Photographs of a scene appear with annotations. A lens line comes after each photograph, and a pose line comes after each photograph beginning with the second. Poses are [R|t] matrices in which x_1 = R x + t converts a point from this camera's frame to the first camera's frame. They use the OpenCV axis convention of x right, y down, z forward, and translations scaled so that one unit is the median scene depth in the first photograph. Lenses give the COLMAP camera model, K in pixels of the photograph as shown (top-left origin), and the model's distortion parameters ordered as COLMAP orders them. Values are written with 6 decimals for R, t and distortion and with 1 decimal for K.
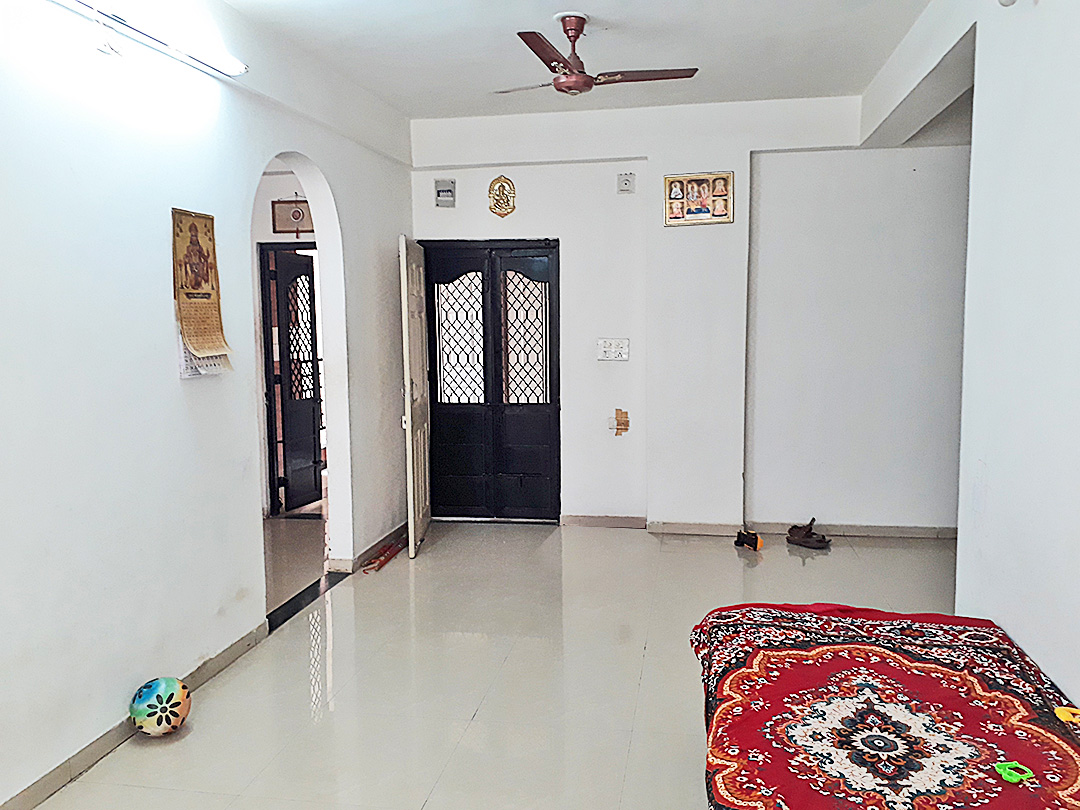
lens RADIAL K [[857.7, 0, 546.9], [0, 857.7, 411.0], [0, 0, 1]] dist [-0.010806, -0.002368]
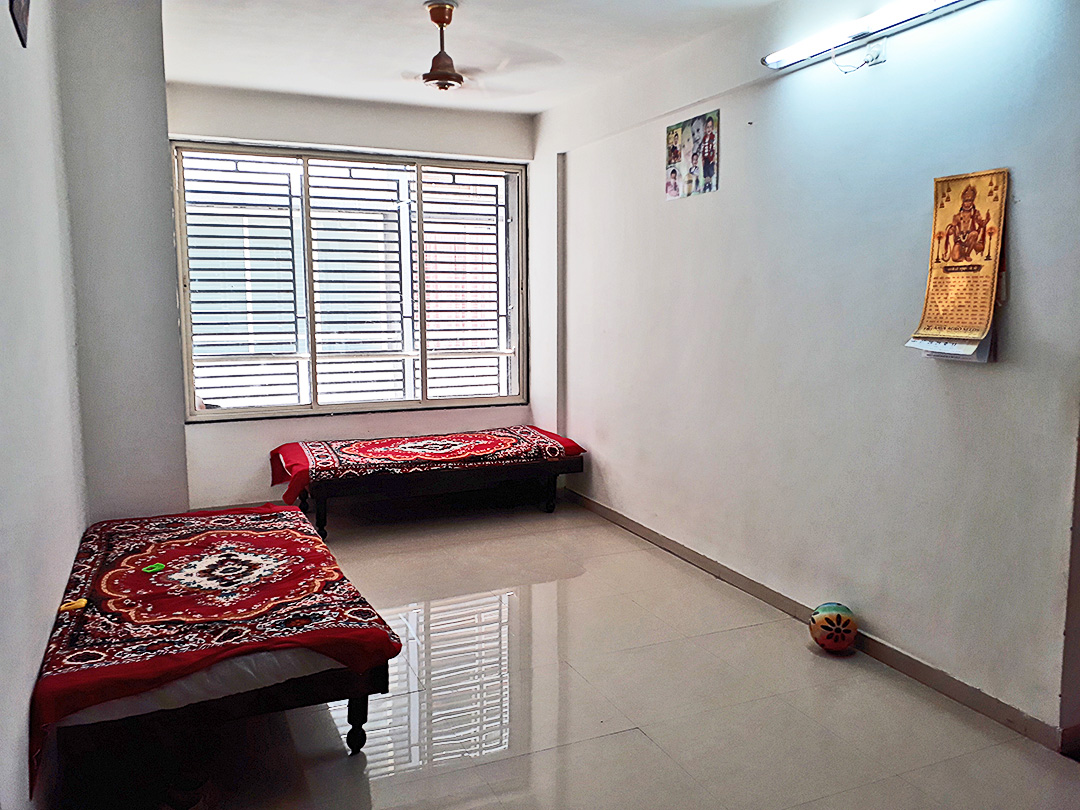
lens RADIAL K [[857.7, 0, 547.8], [0, 857.7, 398.7], [0, 0, 1]] dist [-0.010806, -0.002368]
pose [[-0.828135, 0.075932, -0.555362, 0.455187], [-0.053617, 0.975508, 0.213327, -0.171755], [0.557959, 0.206440, -0.803781, 1.522822]]
